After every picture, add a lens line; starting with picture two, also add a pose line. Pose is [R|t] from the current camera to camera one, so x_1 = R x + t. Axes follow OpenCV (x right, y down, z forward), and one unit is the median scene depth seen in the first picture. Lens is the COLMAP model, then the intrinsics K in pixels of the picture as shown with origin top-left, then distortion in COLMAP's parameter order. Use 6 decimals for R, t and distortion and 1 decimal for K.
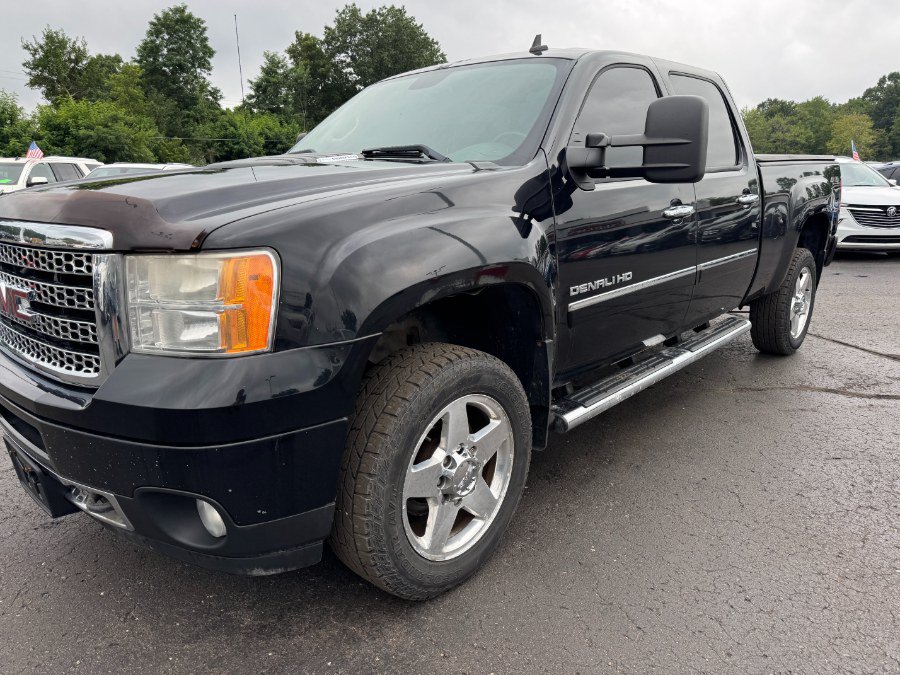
lens RADIAL K [[639.1, 0, 451.4], [0, 639.1, 342.6], [0, 0, 1]] dist [0.007031, -0.006731]
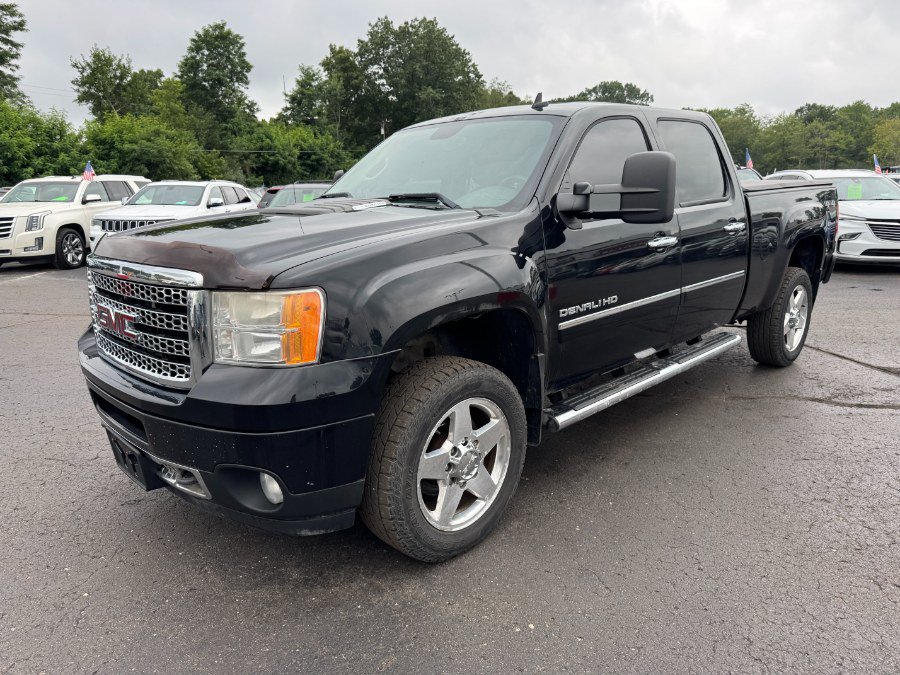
lens RADIAL K [[639.1, 0, 451.4], [0, 639.1, 342.6], [0, 0, 1]] dist [0.007031, -0.006731]
pose [[0.998873, 0.005801, -0.047102, 0.037109], [-0.006358, 0.999912, -0.011684, -0.009636], [0.047030, 0.011970, 0.998822, -0.202011]]
